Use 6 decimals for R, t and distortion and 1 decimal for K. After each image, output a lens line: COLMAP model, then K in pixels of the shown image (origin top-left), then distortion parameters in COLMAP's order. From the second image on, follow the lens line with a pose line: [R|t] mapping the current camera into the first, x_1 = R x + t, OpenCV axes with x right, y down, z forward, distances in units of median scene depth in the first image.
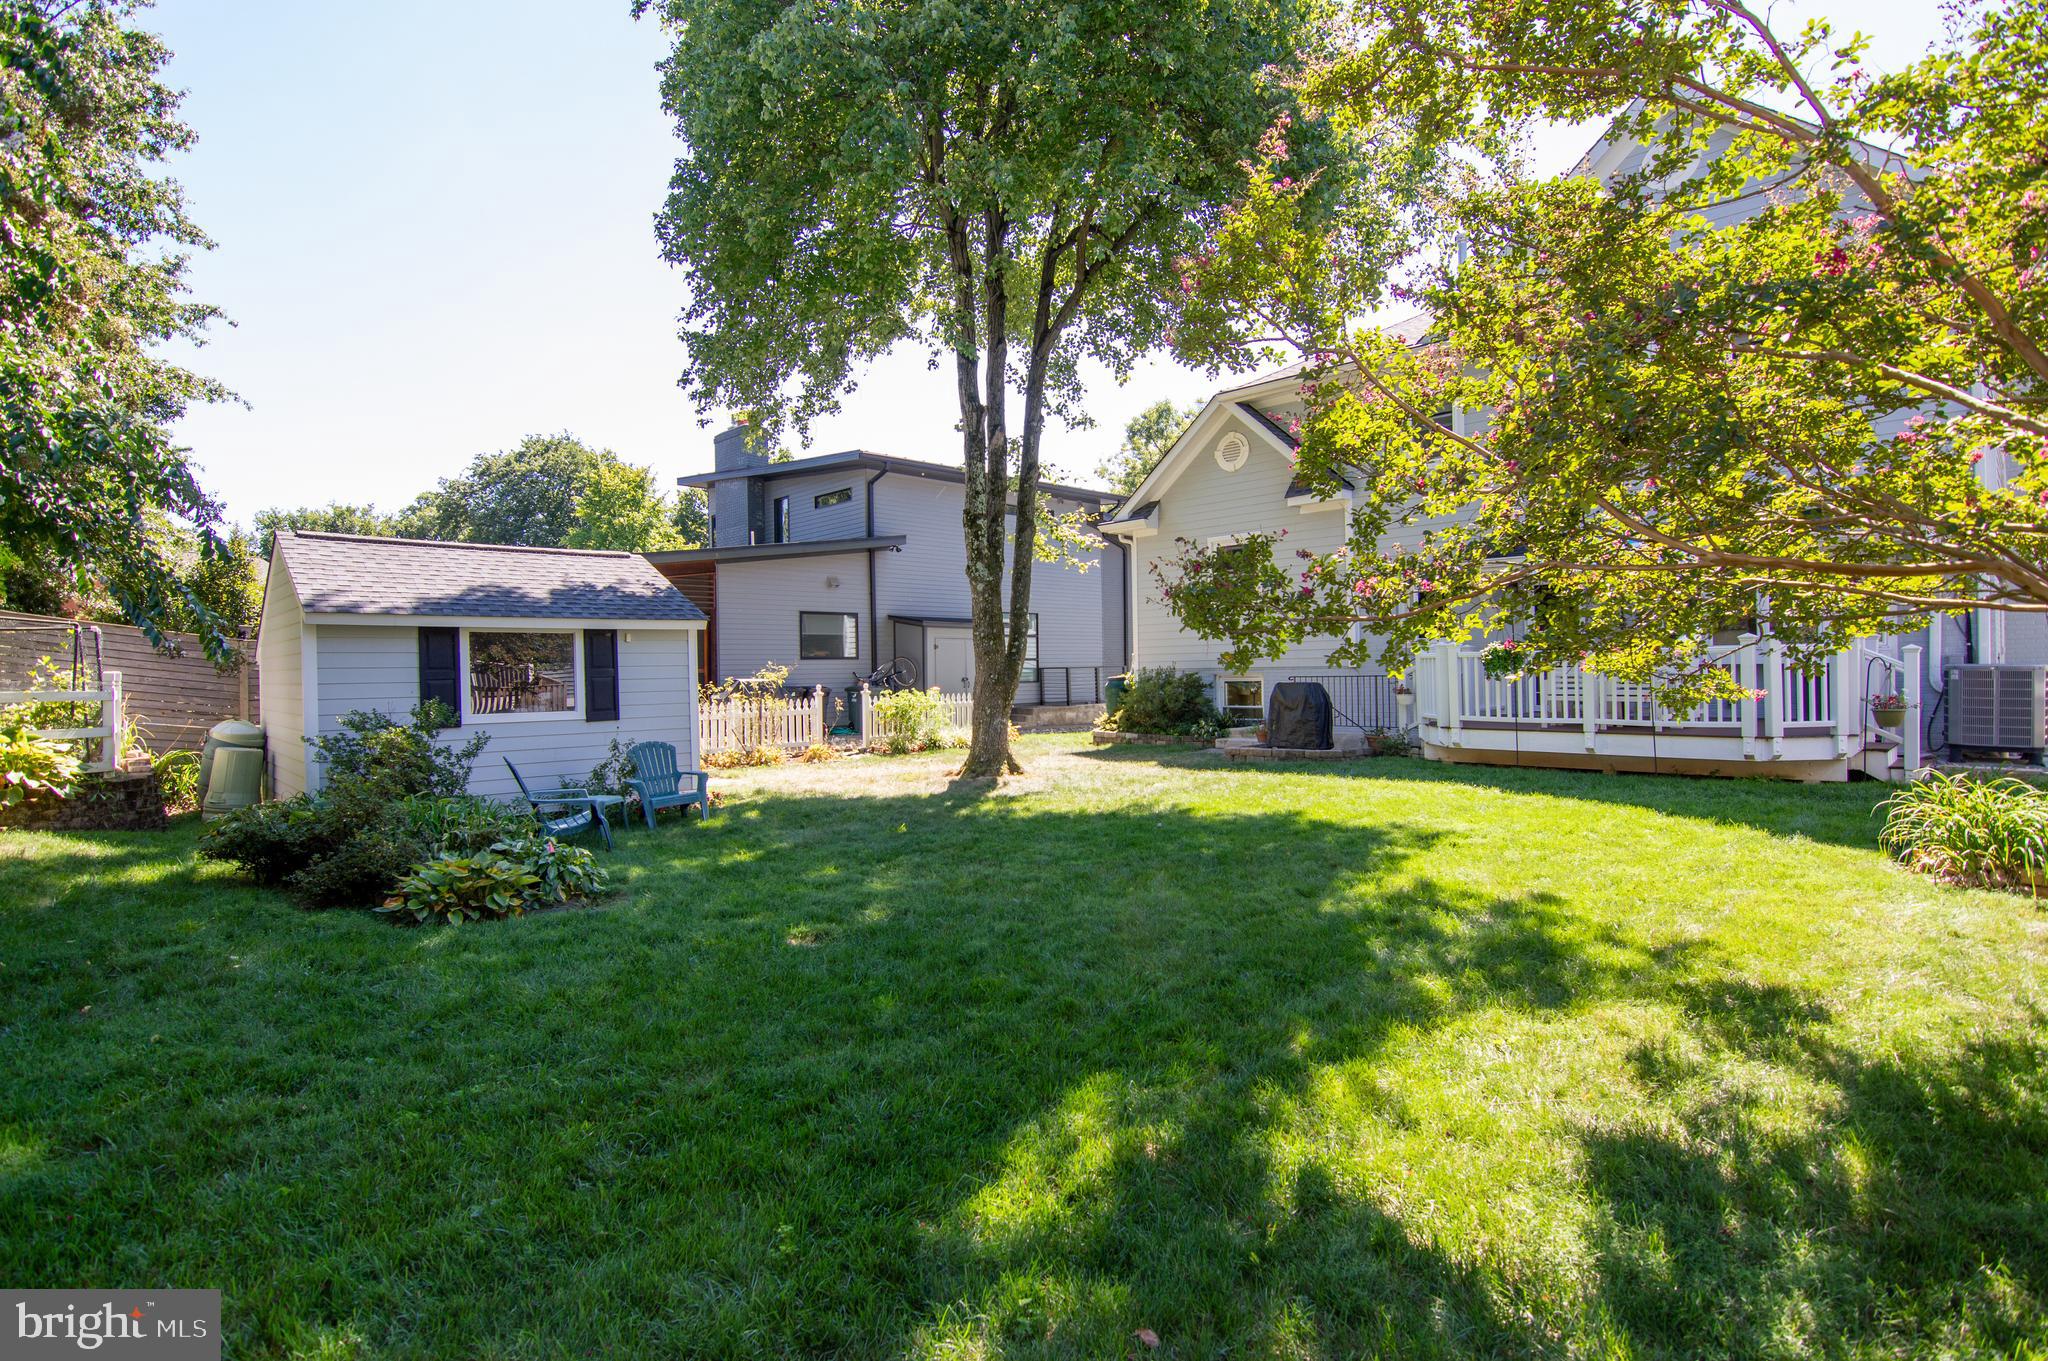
lens RADIAL K [[972.5, 0, 1024.0], [0, 972.5, 680.5], [0, 0, 1]] dist [-0.001757, -0.000362]
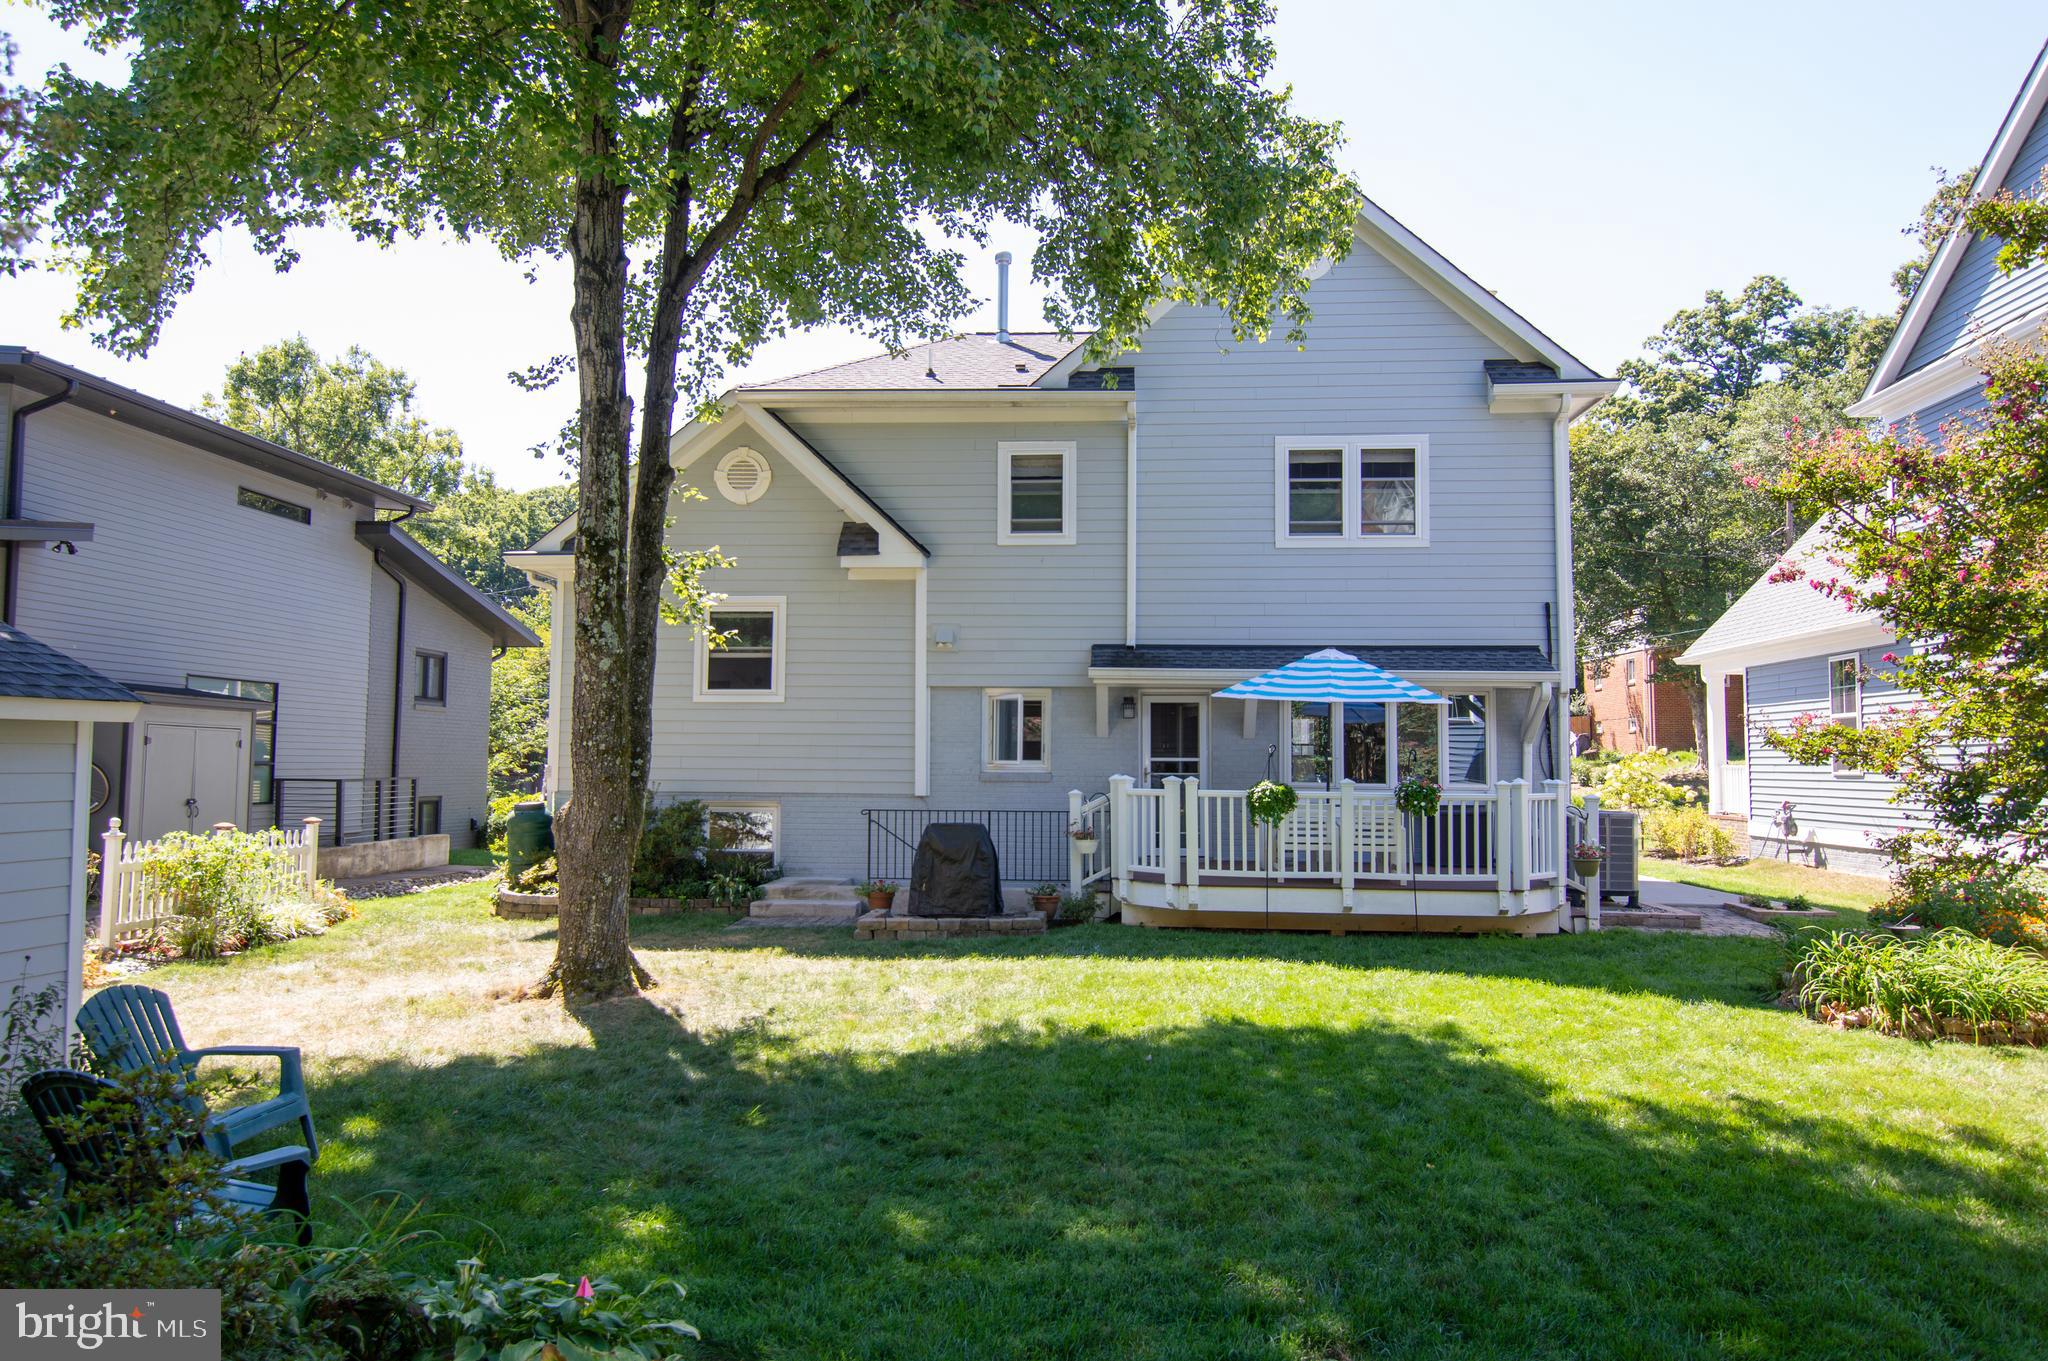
lens RADIAL K [[1380.5, 0, 1024.0], [0, 1380.5, 680.5], [0, 0, 1]] dist [0.006064, 0.001298]
pose [[0.762838, 0.063732, 0.643441, -0.384638], [-0.014396, 0.996558, -0.081639, -0.023051], [-0.646430, 0.053015, 0.761130, 0.214726]]
